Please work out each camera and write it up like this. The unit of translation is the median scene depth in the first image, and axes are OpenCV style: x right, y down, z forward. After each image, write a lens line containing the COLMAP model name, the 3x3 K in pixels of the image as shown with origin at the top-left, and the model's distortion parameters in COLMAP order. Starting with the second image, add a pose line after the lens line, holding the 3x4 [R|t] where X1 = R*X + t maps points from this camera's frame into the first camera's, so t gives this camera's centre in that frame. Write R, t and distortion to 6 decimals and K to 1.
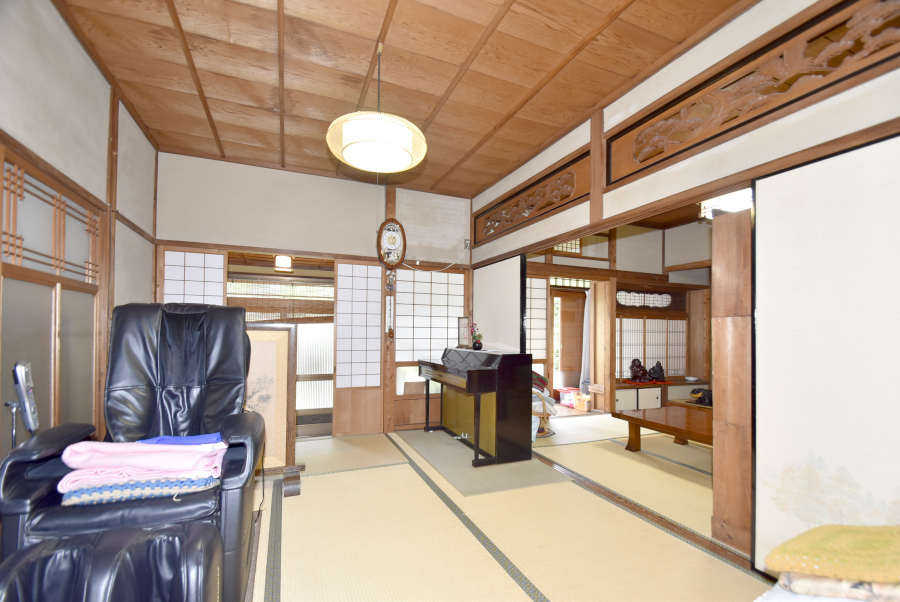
lens RADIAL K [[394.2, 0, 455.5], [0, 394.2, 317.0], [0, 0, 1]] dist [-0.000627, -0.000014]
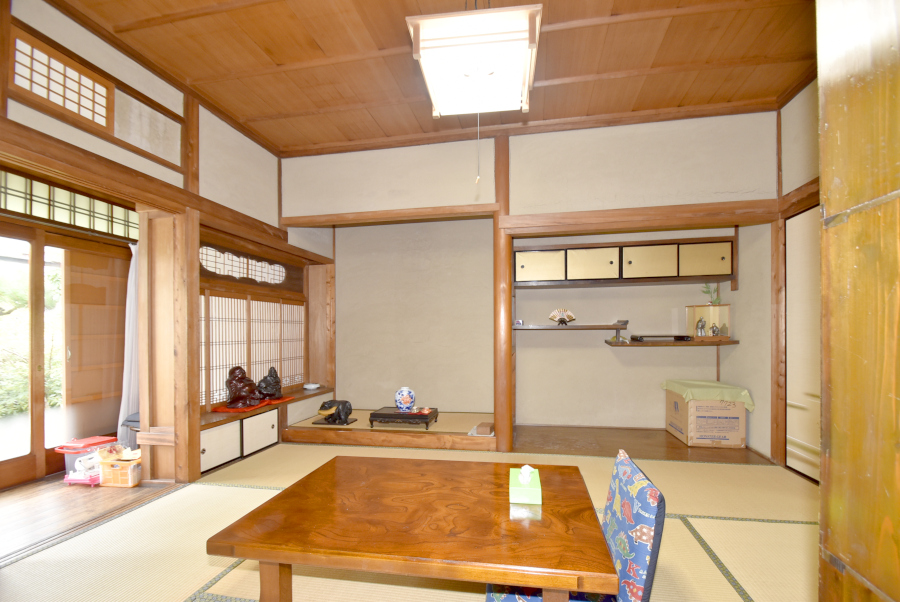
lens RADIAL K [[395.0, 0, 453.6], [0, 395.0, 326.9], [0, 0, 1]] dist [0.018829, -0.018304]
pose [[0.555361, -0.013705, 0.831496, 0.148956], [-0.003874, 0.999811, 0.019066, 0.034710], [-0.831600, -0.013810, 0.555203, 0.405068]]
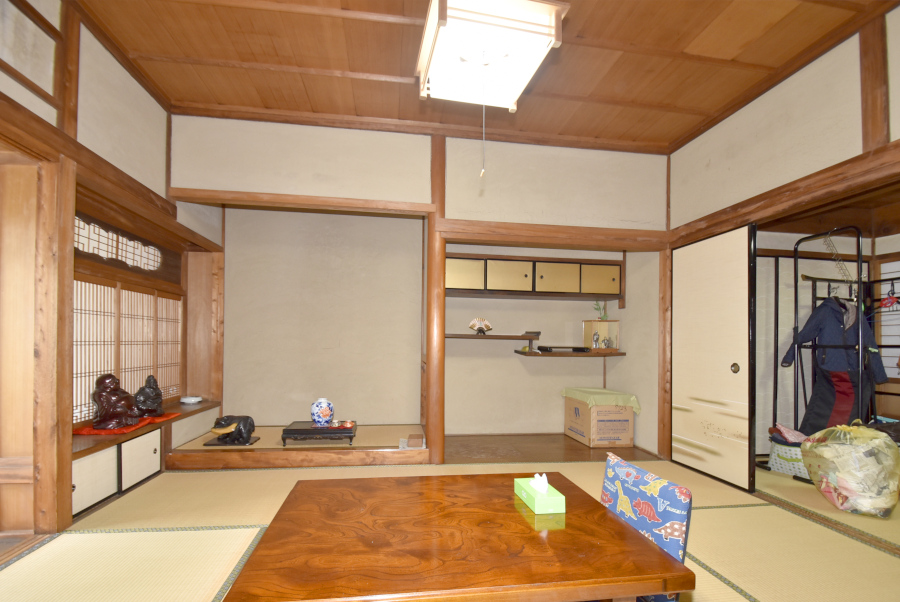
lens RADIAL K [[405.0, 0, 432.0], [0, 405.0, 337.3], [0, 0, 1]] dist [0.017029, -0.019861]
pose [[0.276840, -0.001416, 0.960915, 0.121129], [-0.038835, 0.999165, 0.012661, 0.043870], [-0.960131, -0.040822, 0.276554, 0.517617]]
